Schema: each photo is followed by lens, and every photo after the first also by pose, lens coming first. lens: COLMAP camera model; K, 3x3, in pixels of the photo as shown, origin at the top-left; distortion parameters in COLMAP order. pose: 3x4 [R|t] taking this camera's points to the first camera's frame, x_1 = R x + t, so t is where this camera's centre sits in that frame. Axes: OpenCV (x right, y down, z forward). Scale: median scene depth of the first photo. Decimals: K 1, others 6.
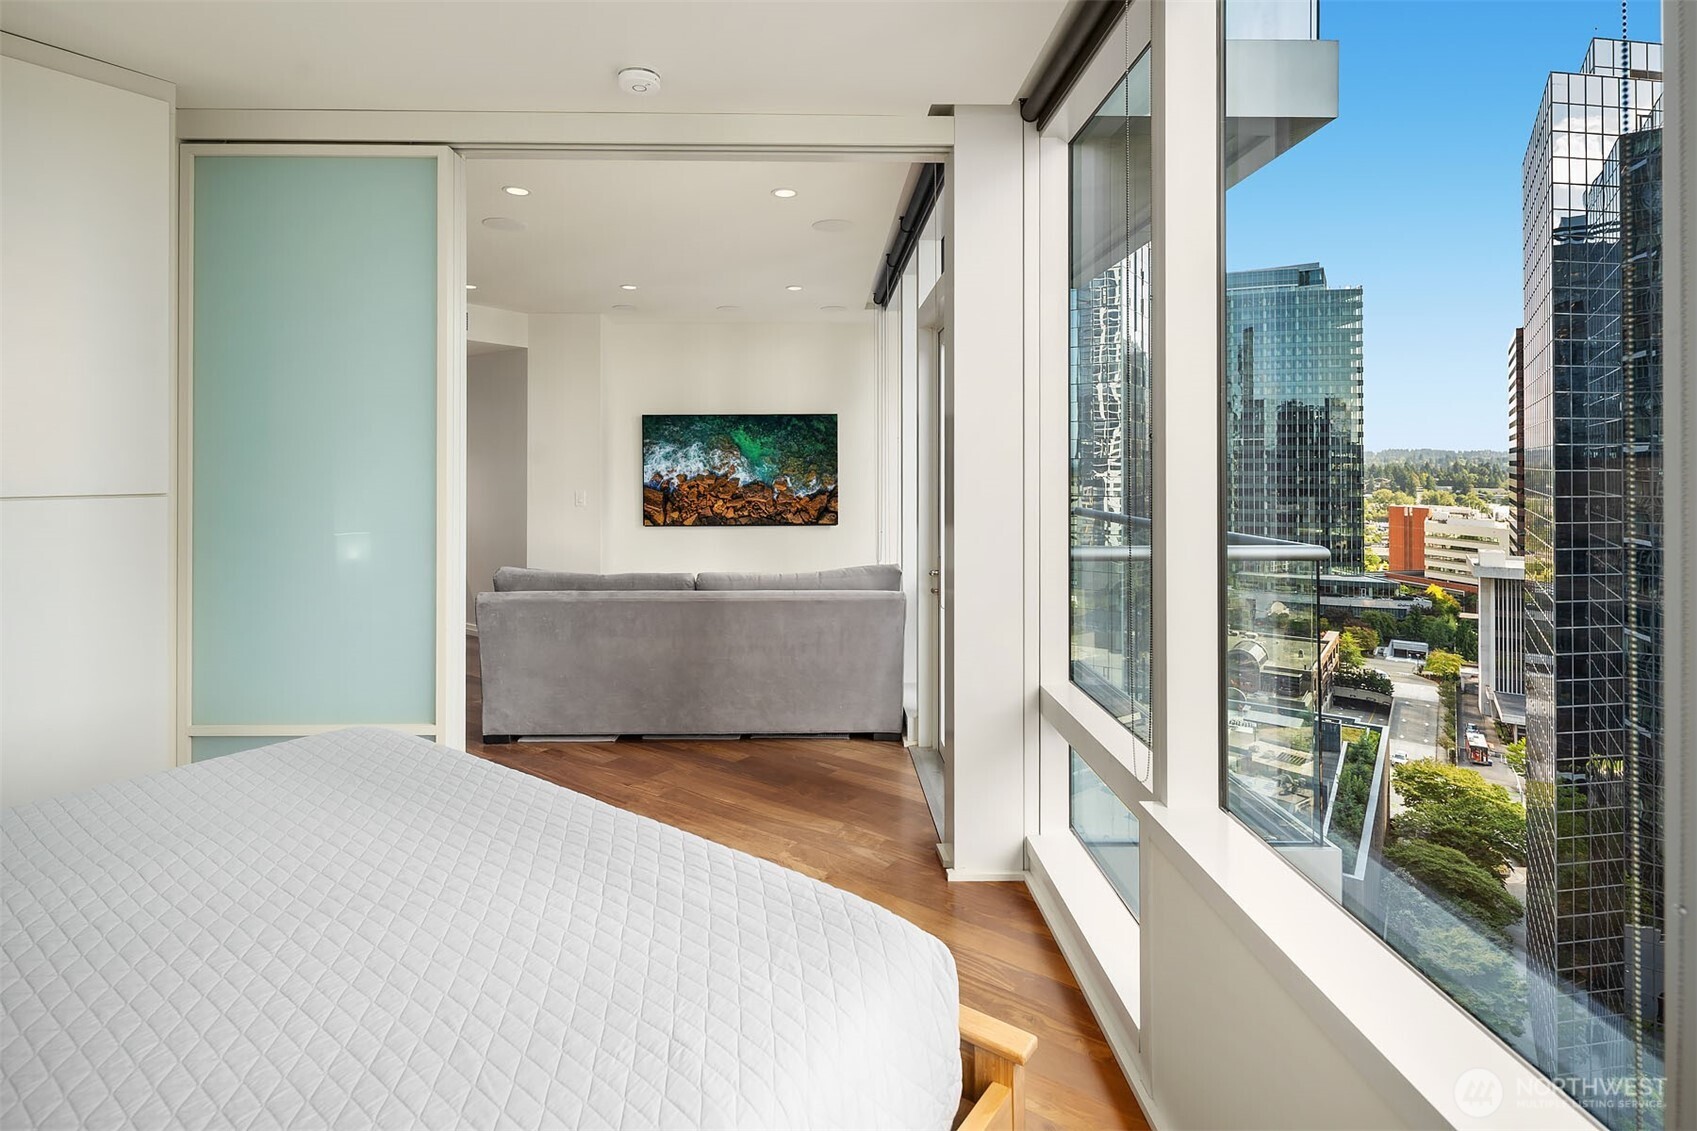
lens RADIAL K [[820.5, 0, 847.7], [0, 820.5, 492.9], [0, 0, 1]] dist [0.036911, -0.000117]
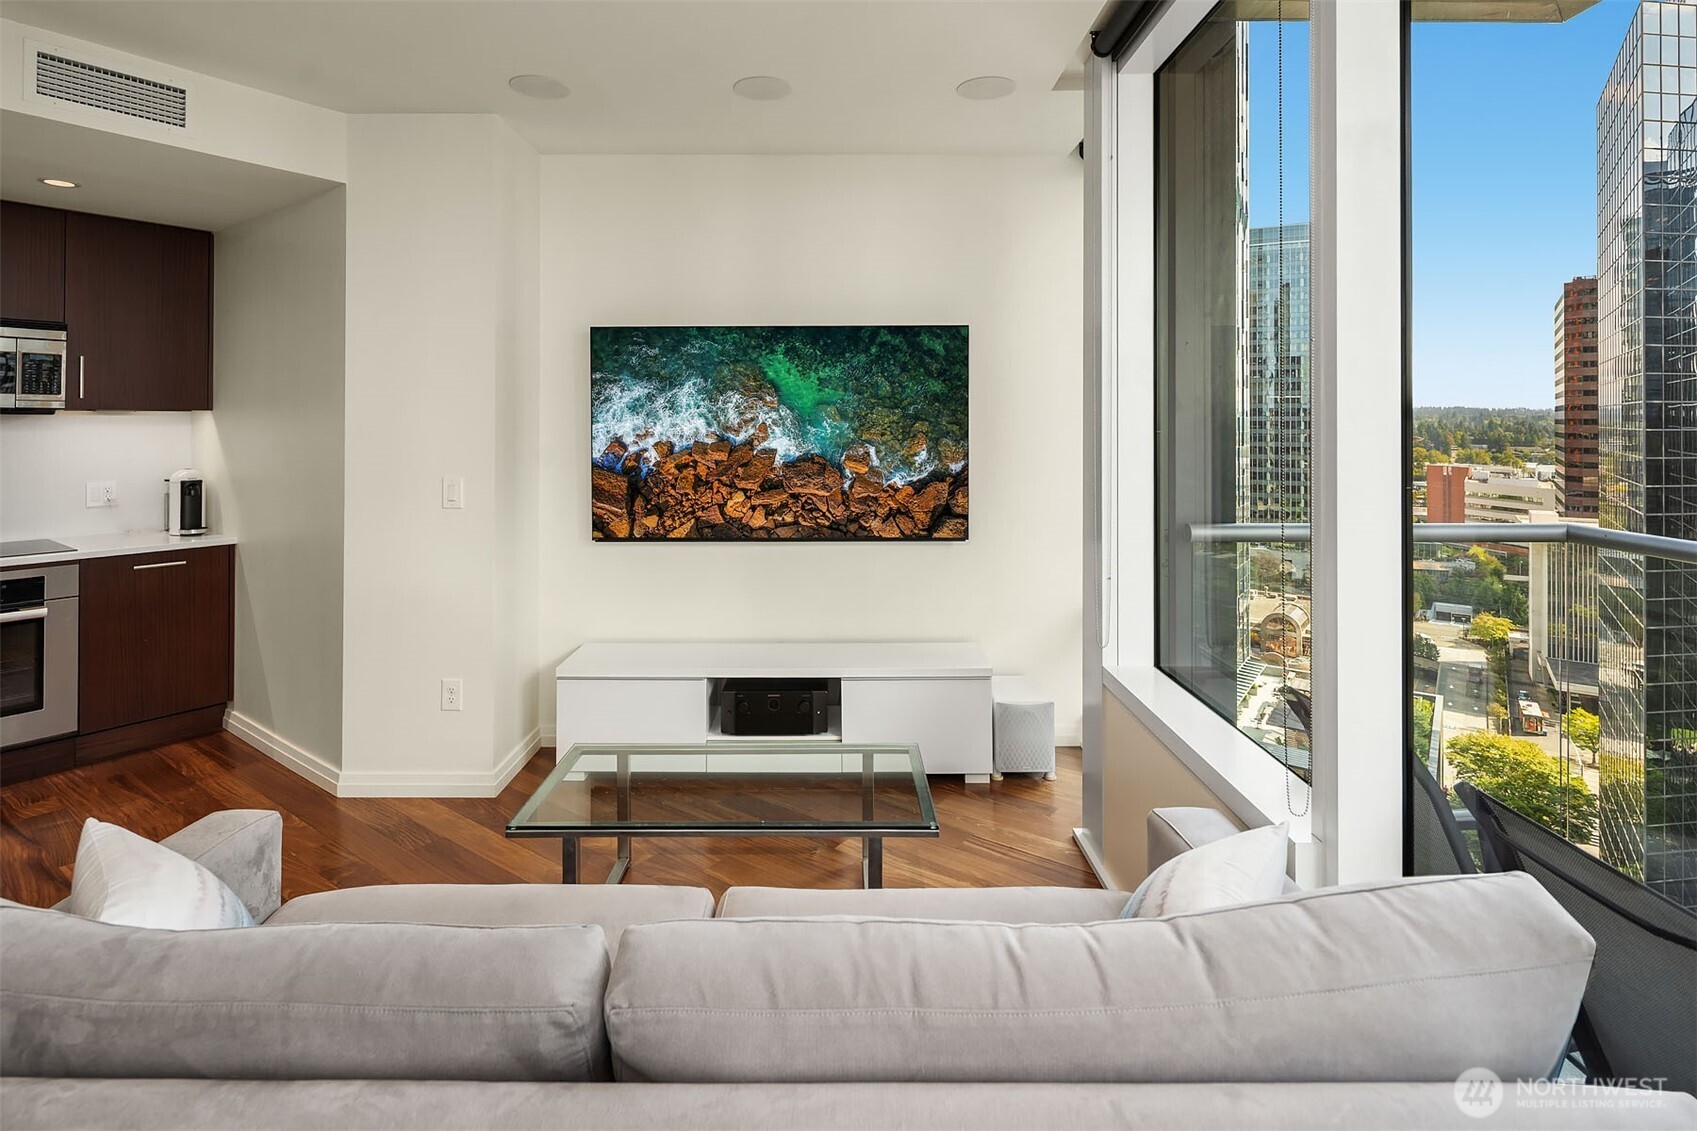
lens RADIAL K [[835.0, 0, 844.5], [0, 835.0, 431.5], [0, 0, 1]] dist [0.001068, 0.000790]
pose [[0.999298, -0.002315, -0.037382, -0.070352], [0.001362, 0.999673, -0.025519, -0.015441], [0.037429, 0.025450, 0.998975, 0.485014]]
